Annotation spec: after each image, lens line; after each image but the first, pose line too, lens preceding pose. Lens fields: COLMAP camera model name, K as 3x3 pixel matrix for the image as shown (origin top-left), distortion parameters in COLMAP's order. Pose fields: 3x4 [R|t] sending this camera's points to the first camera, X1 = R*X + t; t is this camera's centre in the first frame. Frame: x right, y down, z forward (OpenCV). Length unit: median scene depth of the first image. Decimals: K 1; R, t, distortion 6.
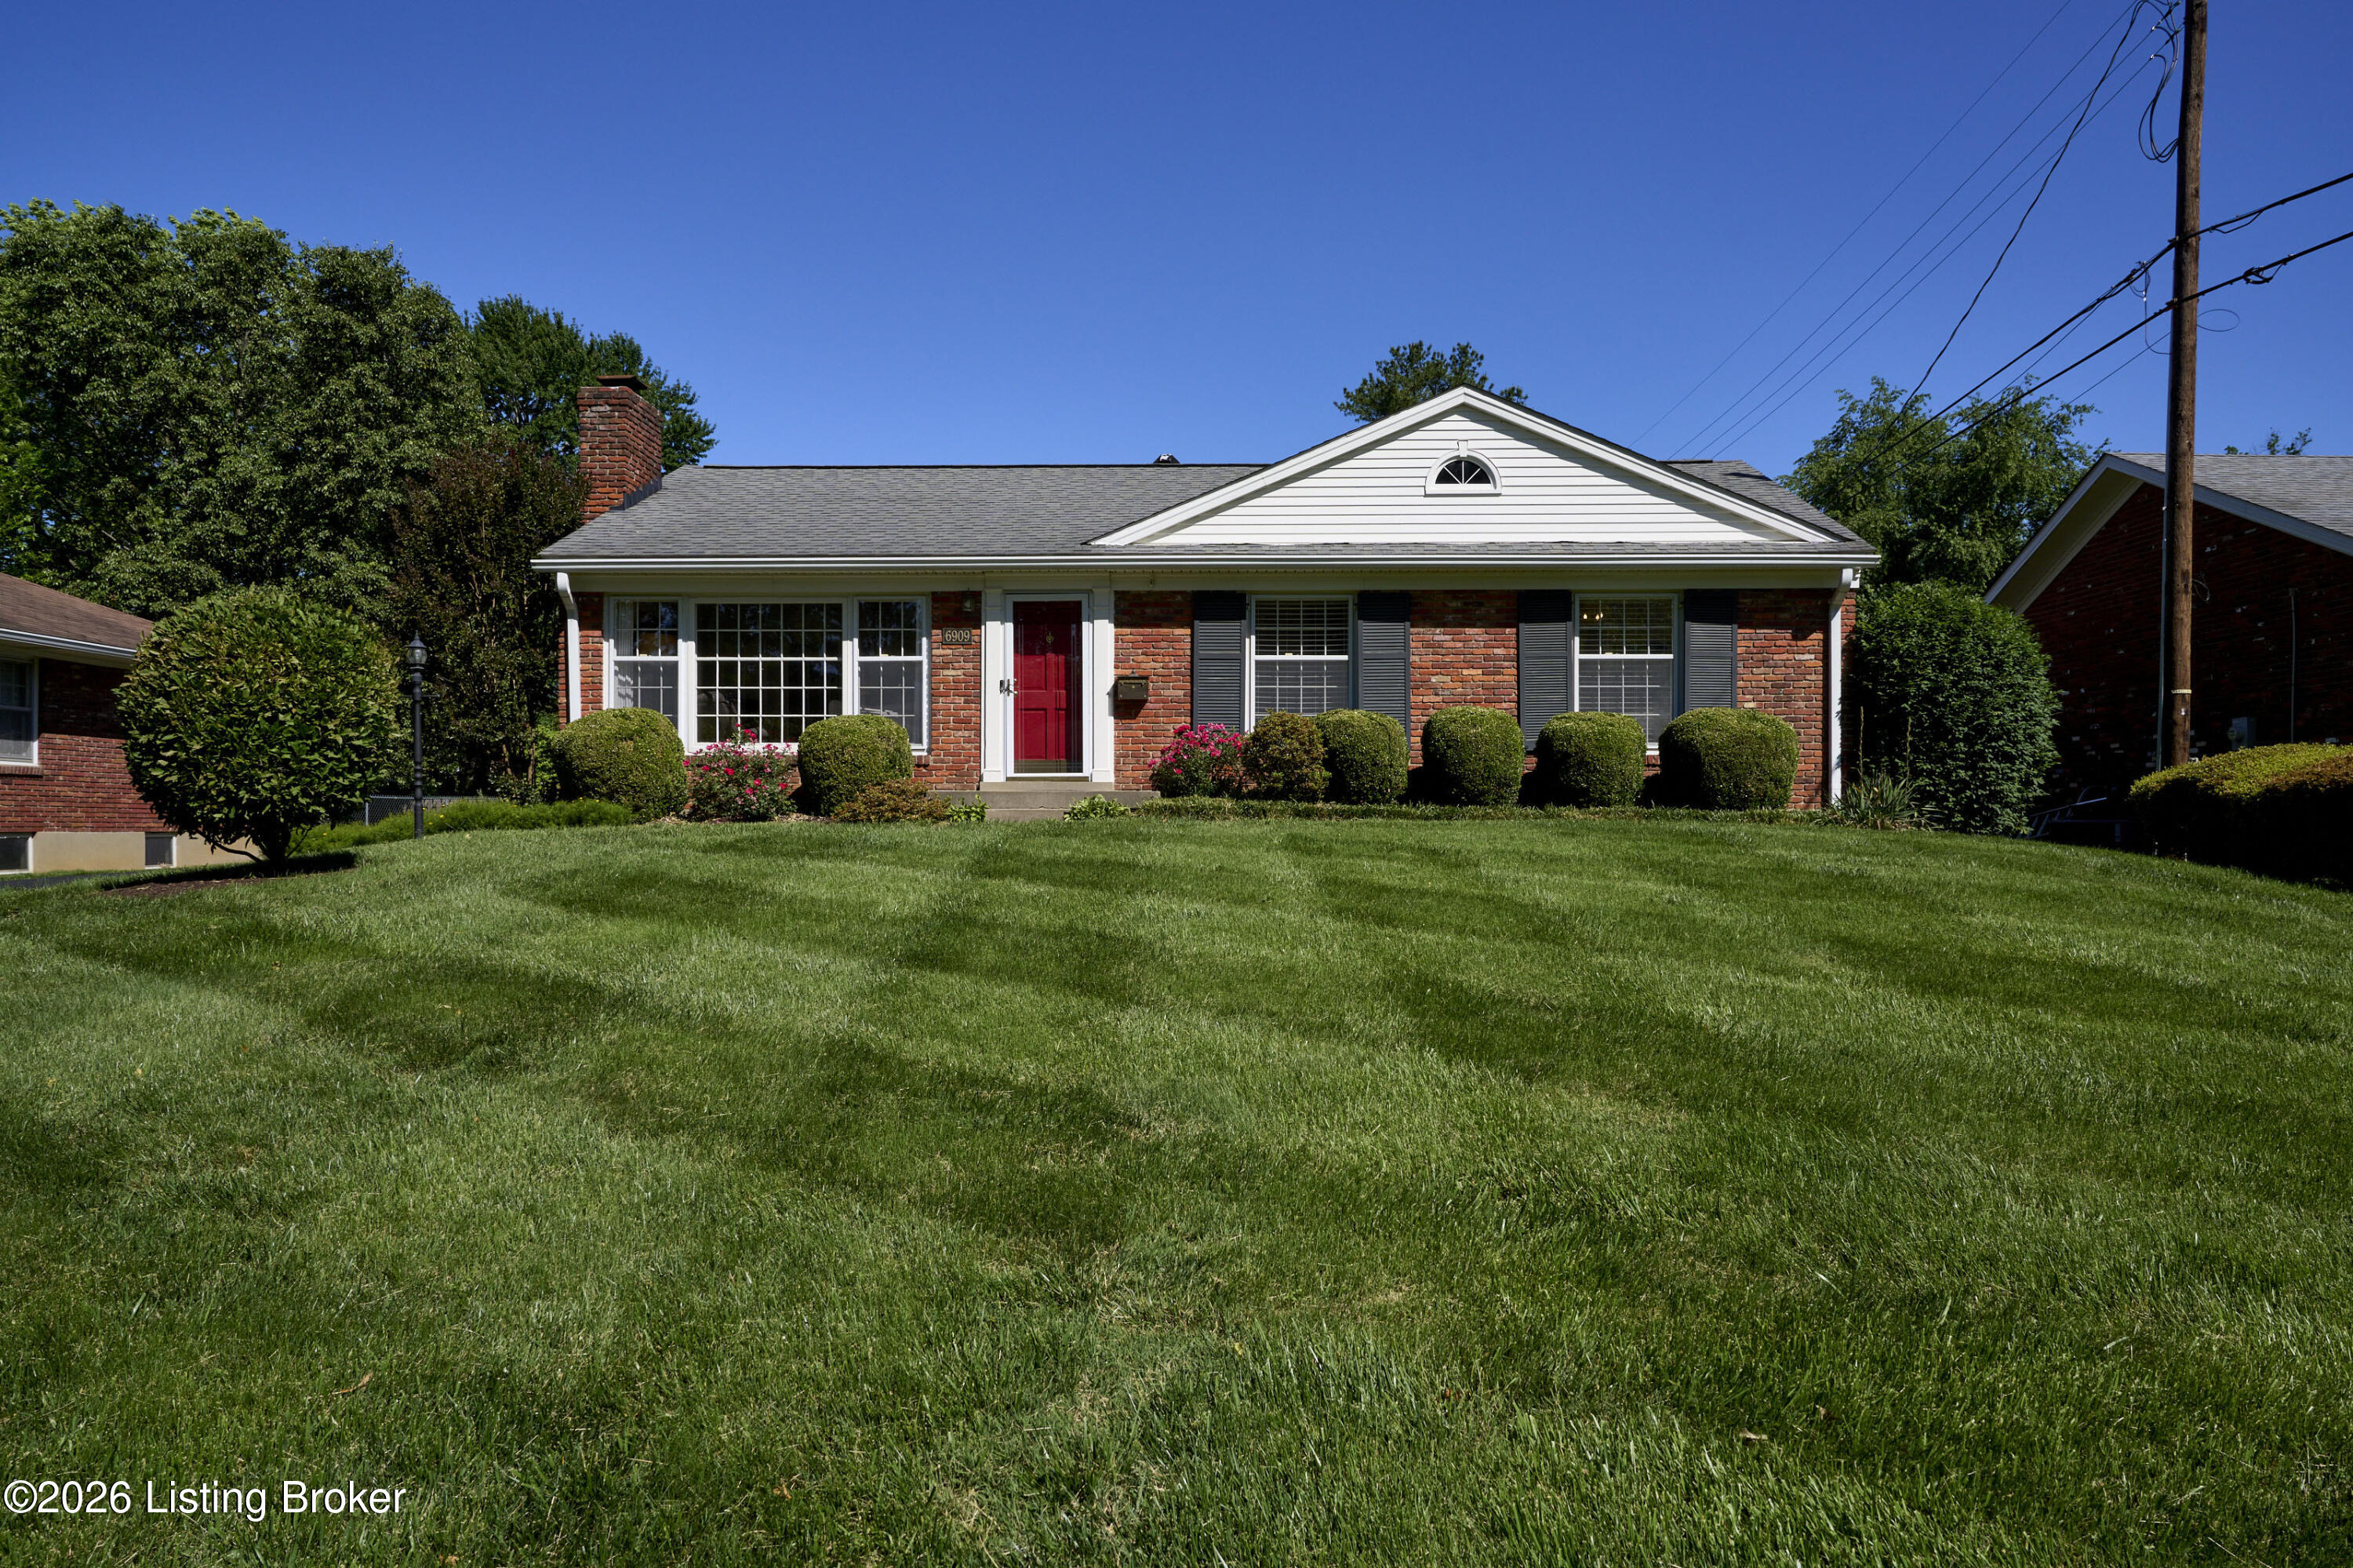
lens RADIAL K [[1638.3, 0, 1186.6], [0, 1638.3, 804.1], [0, 0, 1]] dist [-0.000380, -0.003022]
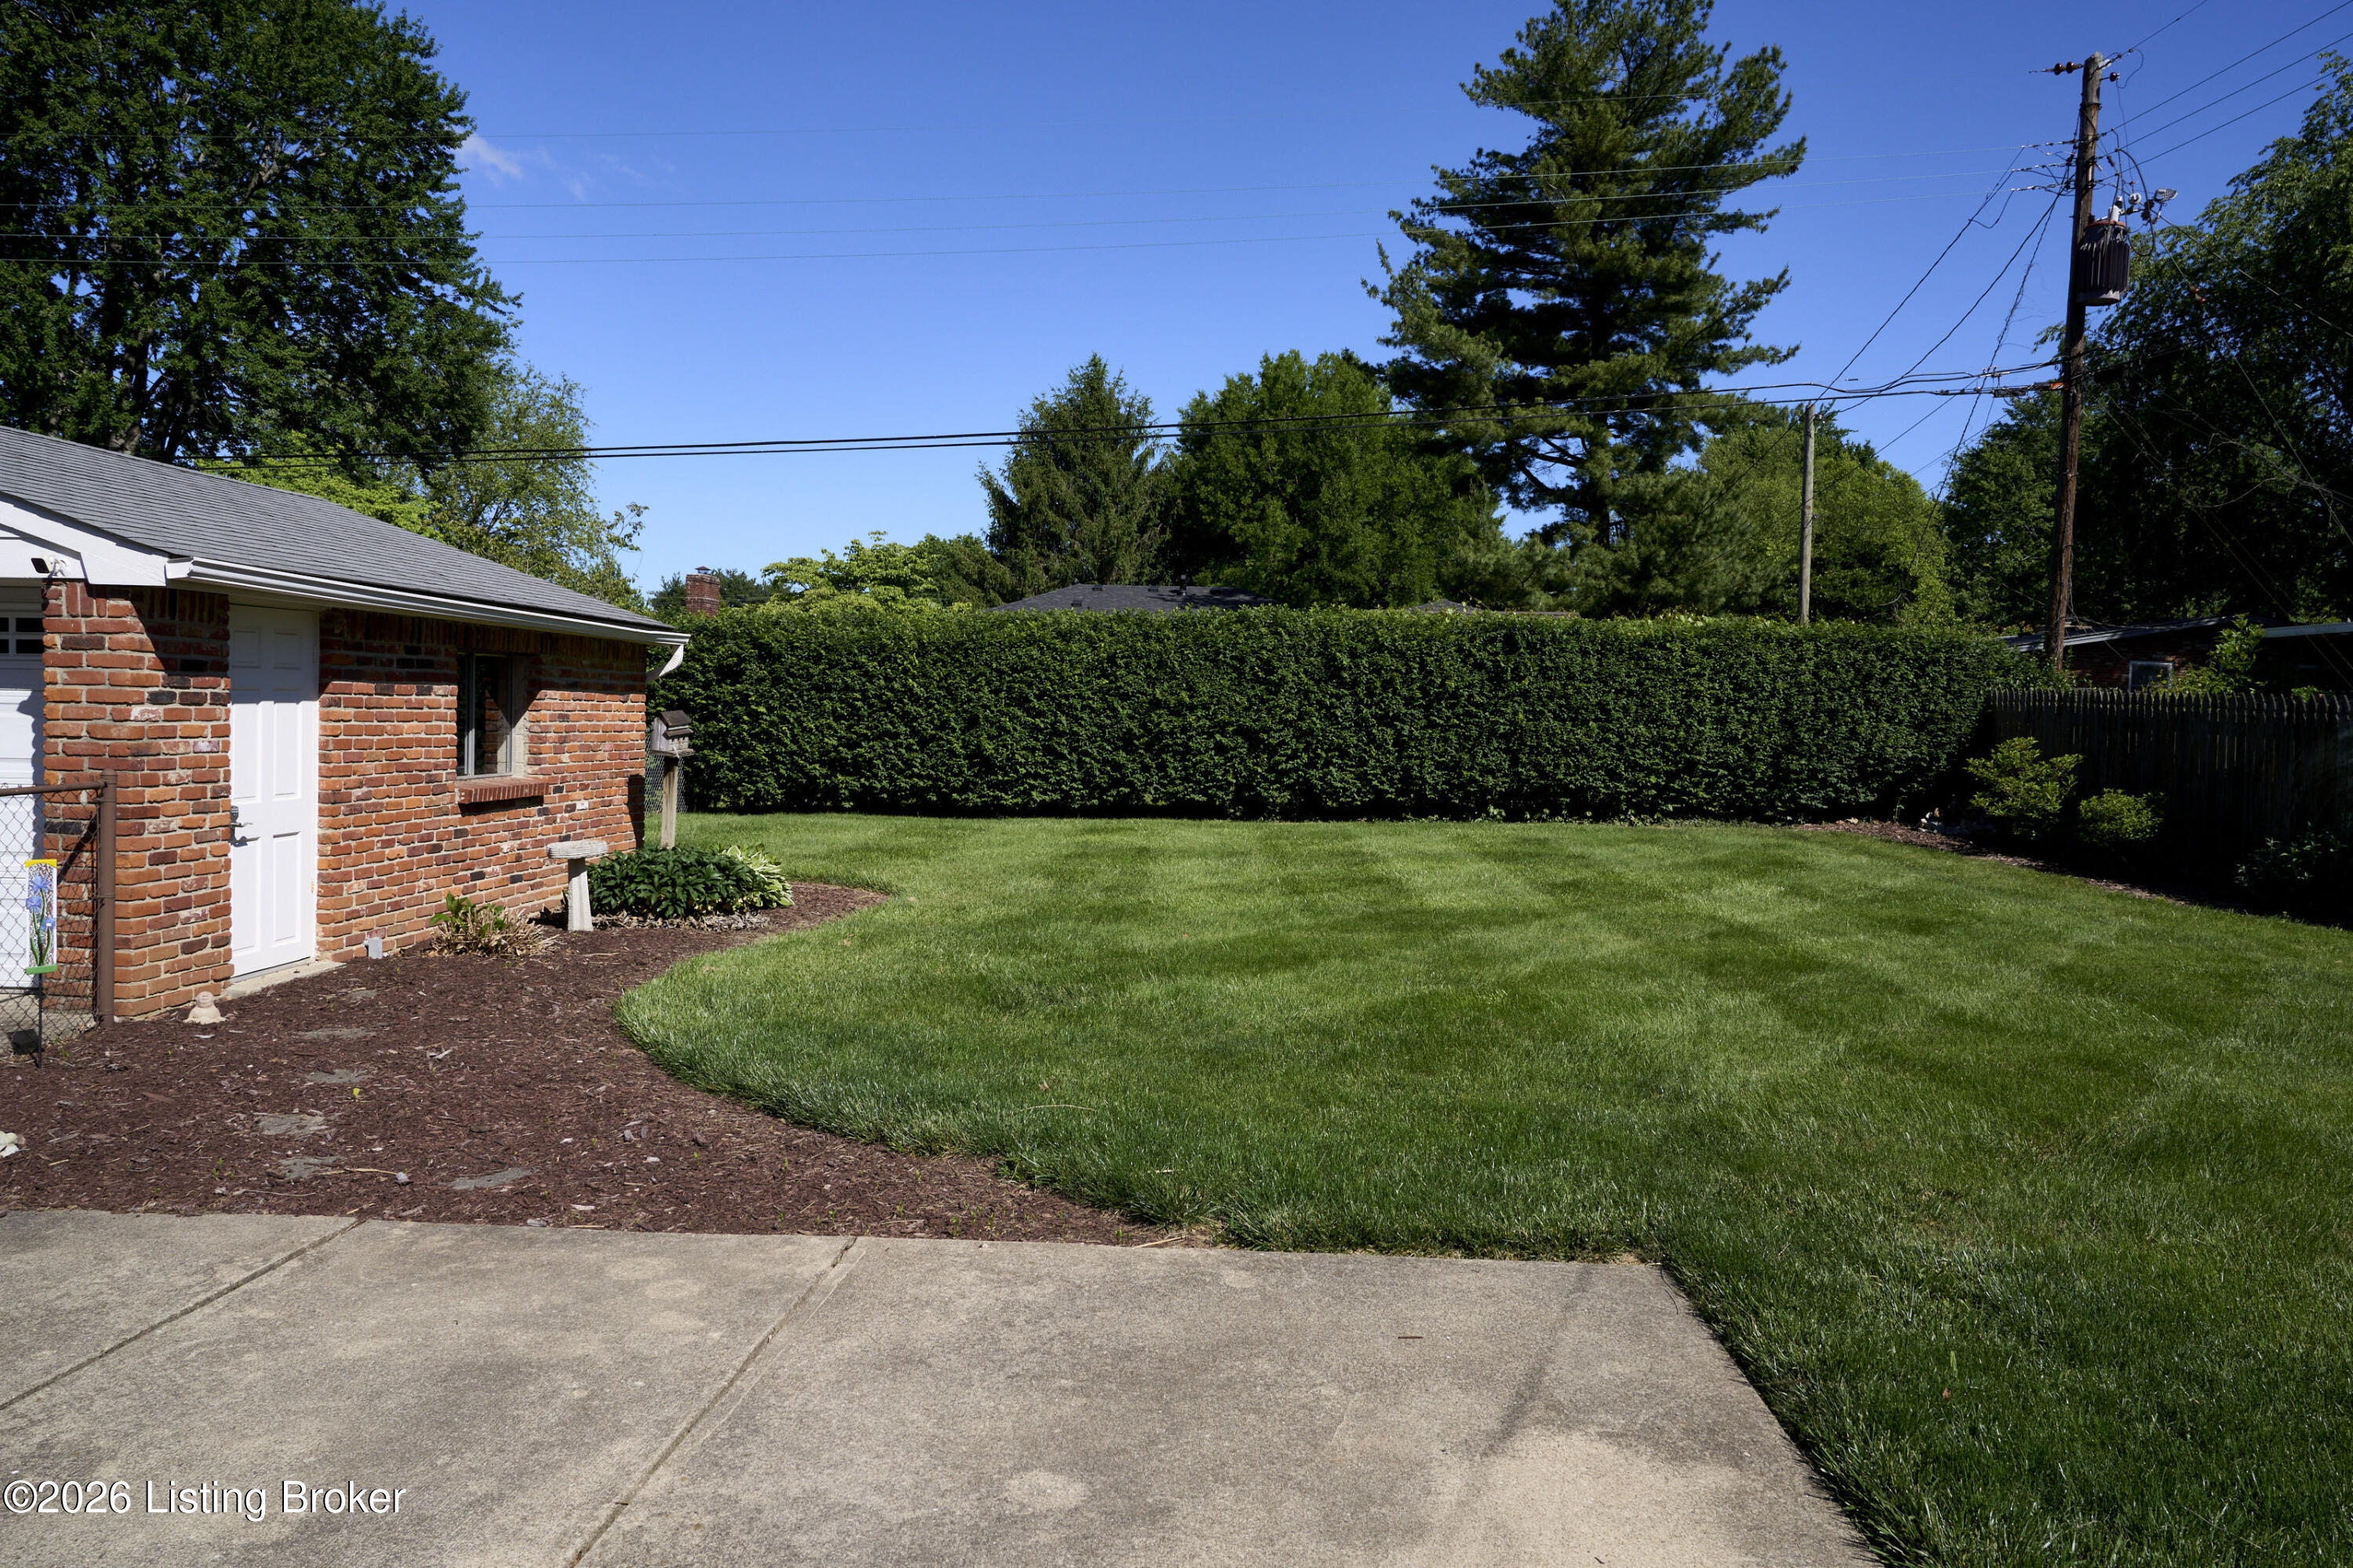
lens RADIAL K [[1638.3, 0, 1172.9], [0, 1638.3, 785.0], [0, 0, 1]] dist [-0.000380, -0.003022]
pose [[0.999514, 0.025995, -0.017206, -0.001810], [-0.024943, 0.997960, 0.058768, -0.049647], [0.018699, -0.058311, 0.998123, 1.542101]]
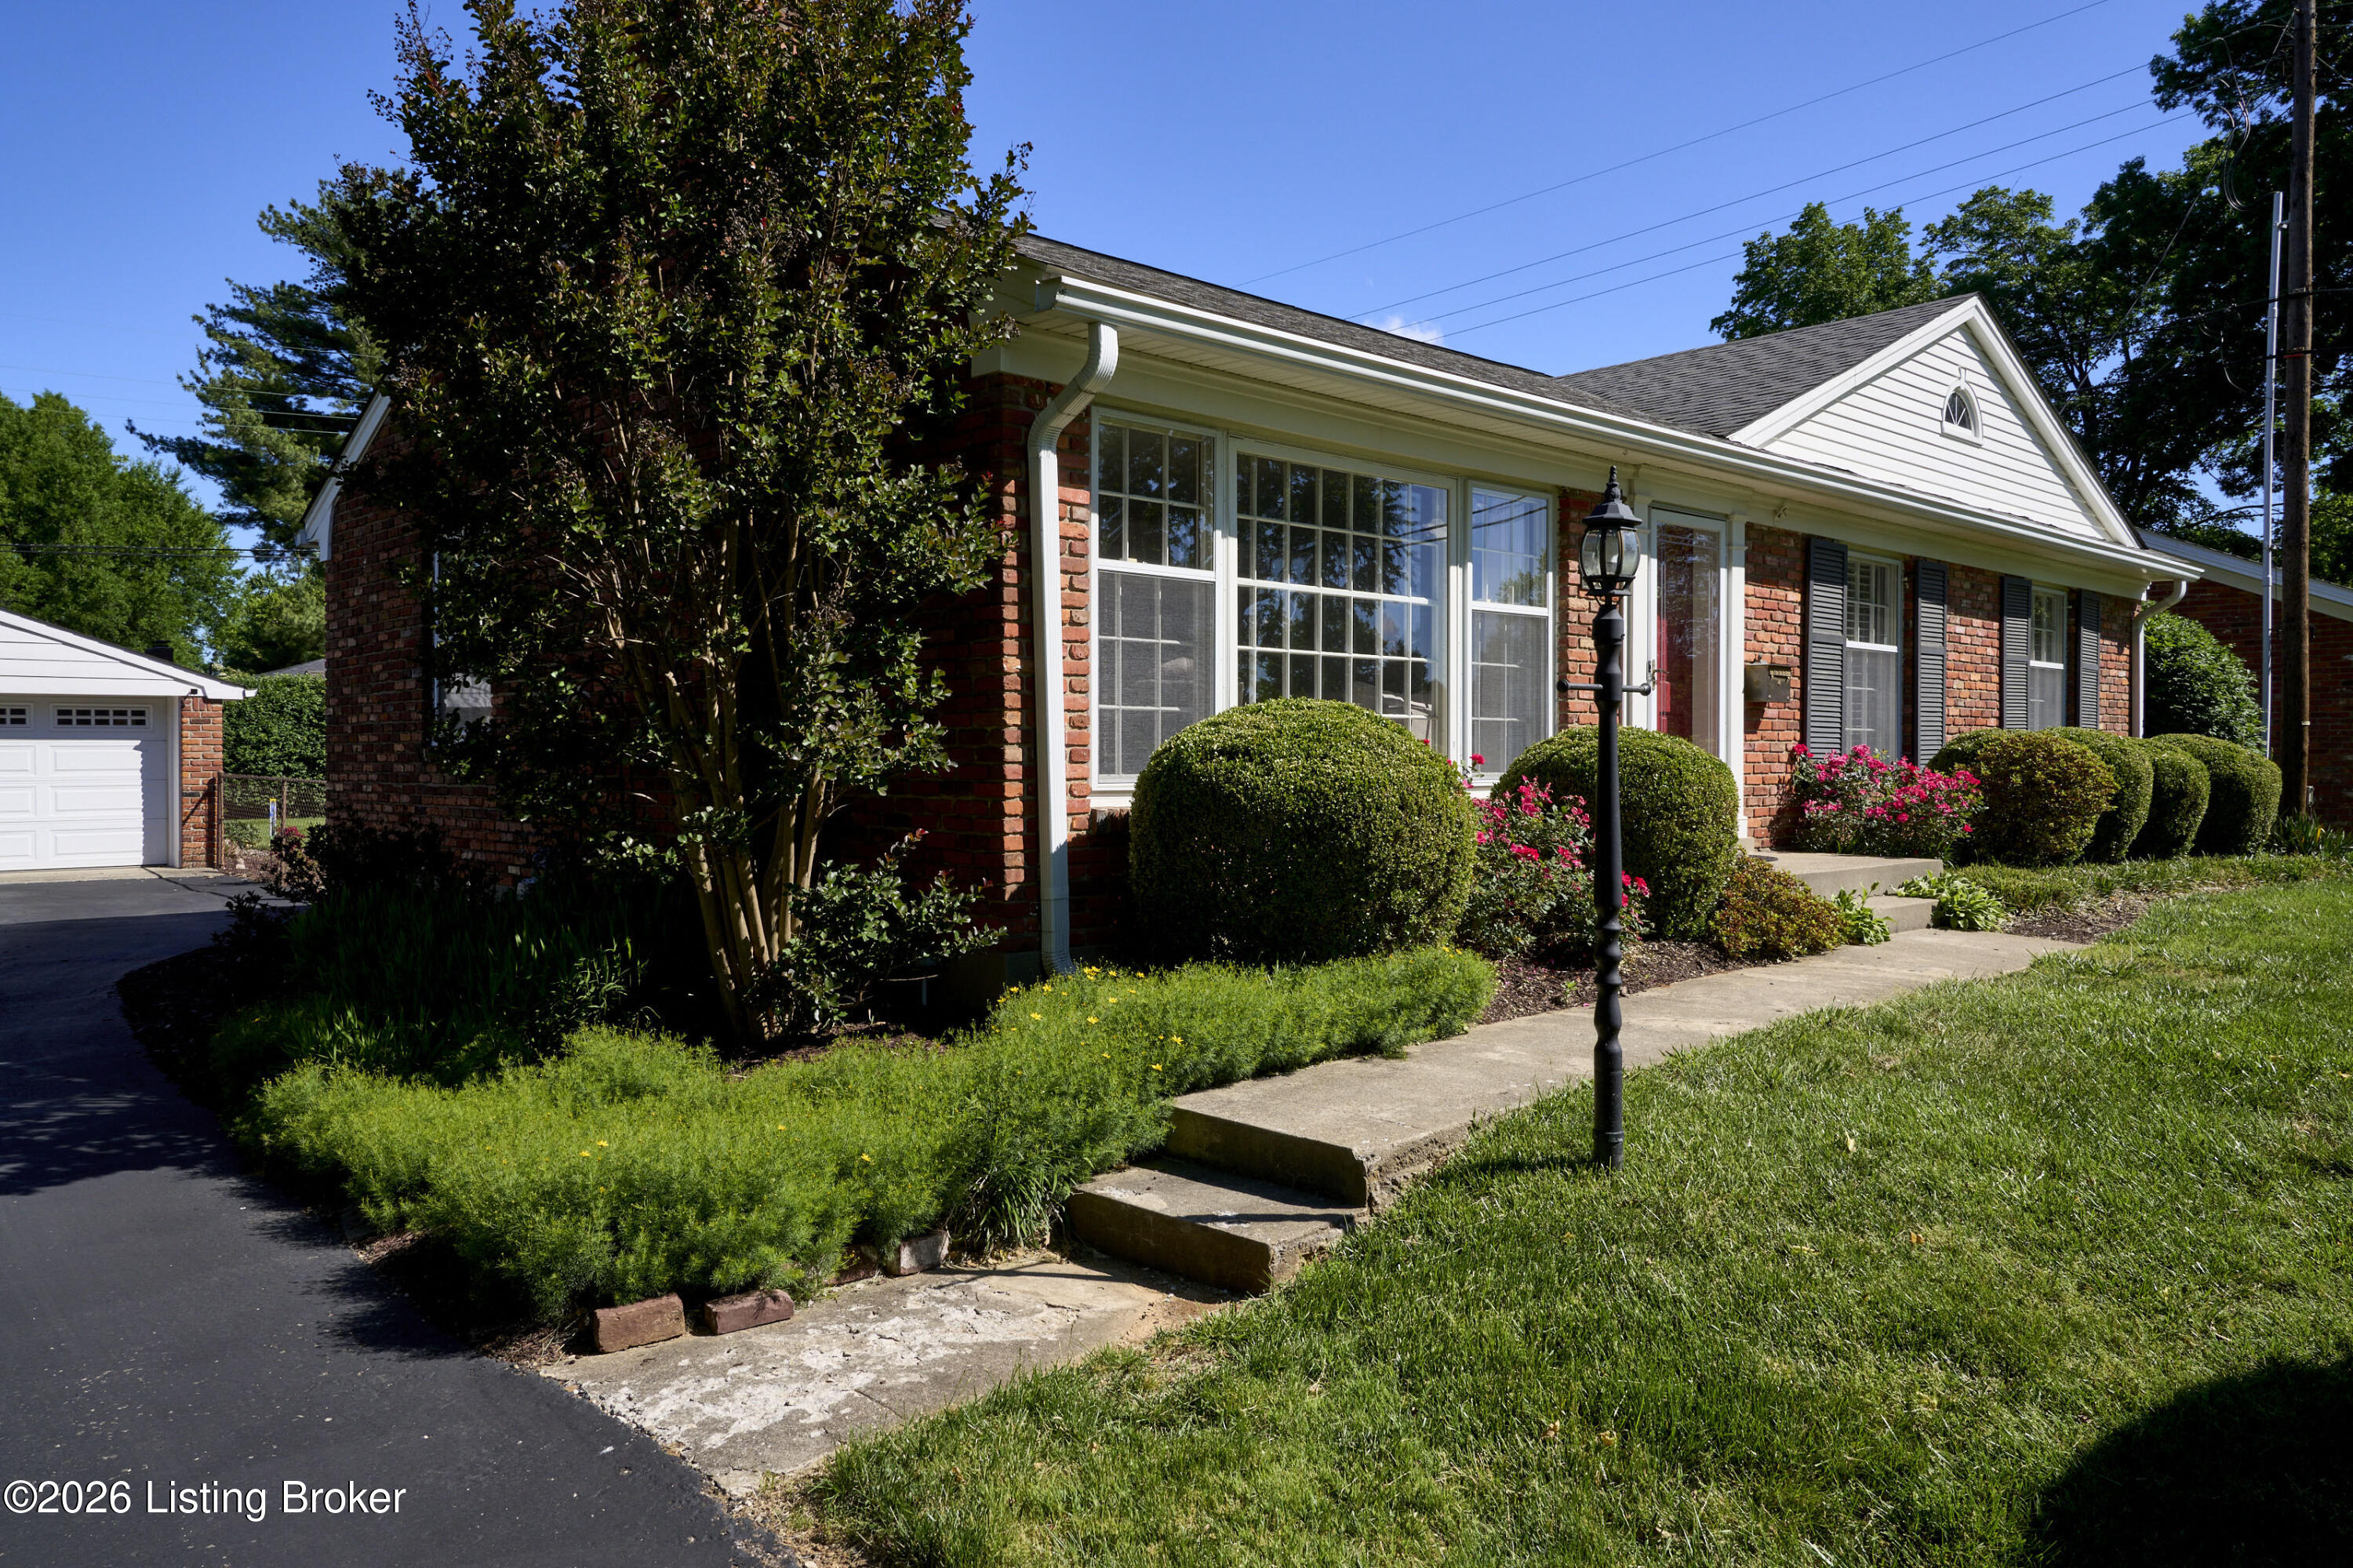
lens RADIAL K [[1649.8, 0, 1162.5], [0, 1649.8, 770.3], [0, 0, 1]] dist [0.004163, 0.002027]
pose [[0.713665, -0.004757, 0.700471, -0.626096], [-0.009766, 0.999812, 0.016740, -0.046364], [-0.700419, -0.018788, 0.713485, 0.713182]]
